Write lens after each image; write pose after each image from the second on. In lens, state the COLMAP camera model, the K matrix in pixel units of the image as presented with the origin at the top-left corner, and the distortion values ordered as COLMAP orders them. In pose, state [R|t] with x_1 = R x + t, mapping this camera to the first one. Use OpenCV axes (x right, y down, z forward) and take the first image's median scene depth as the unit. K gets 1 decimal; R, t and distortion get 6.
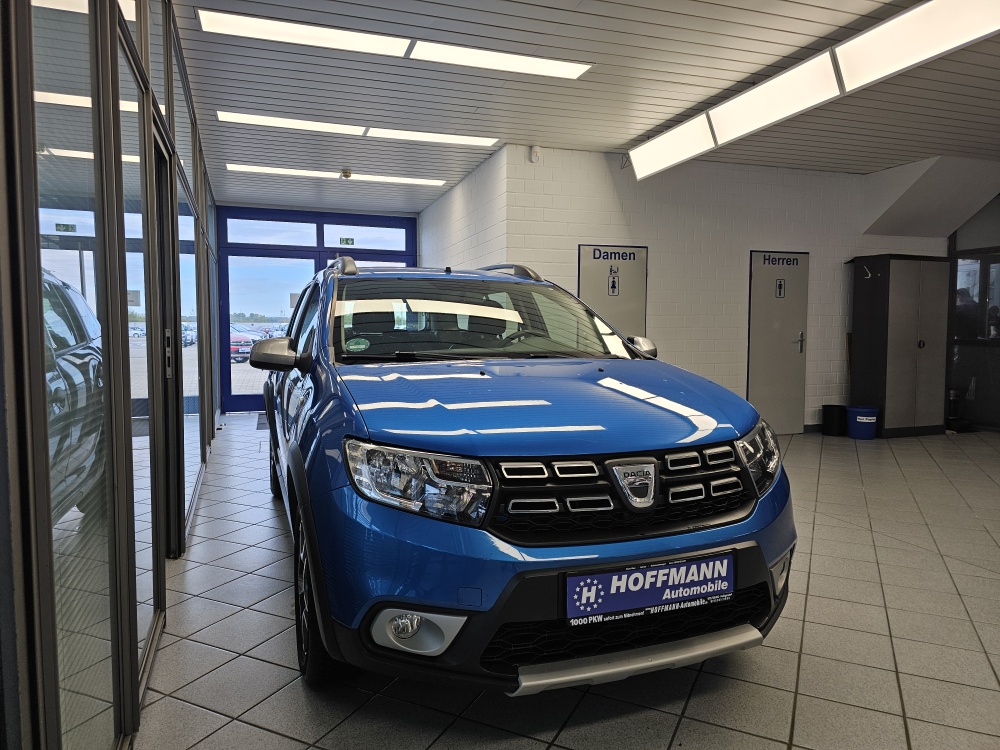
lens RADIAL K [[685.7, 0, 482.6], [0, 685.7, 366.0], [0, 0, 1]] dist [0.075168, -0.092772]
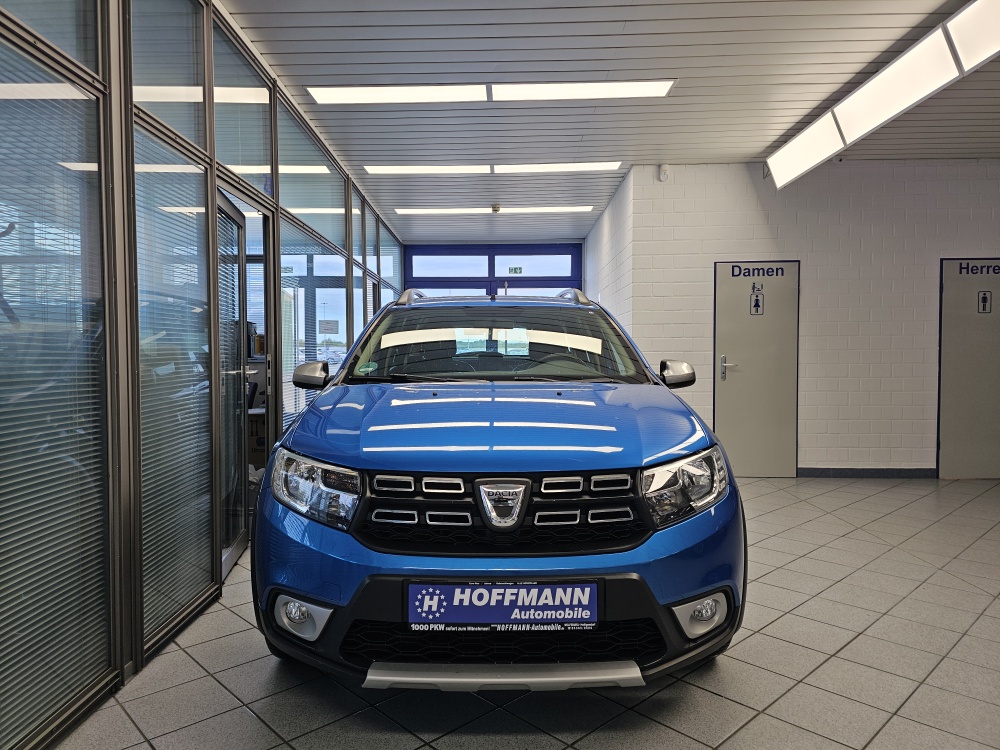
lens RADIAL K [[685.7, 0, 482.6], [0, 685.7, 366.0], [0, 0, 1]] dist [0.075168, -0.092772]
pose [[0.931673, 0.001795, -0.363294, 0.573419], [-0.014056, 0.999417, -0.031110, -0.001878], [0.363027, 0.034090, 0.931155, 0.024663]]
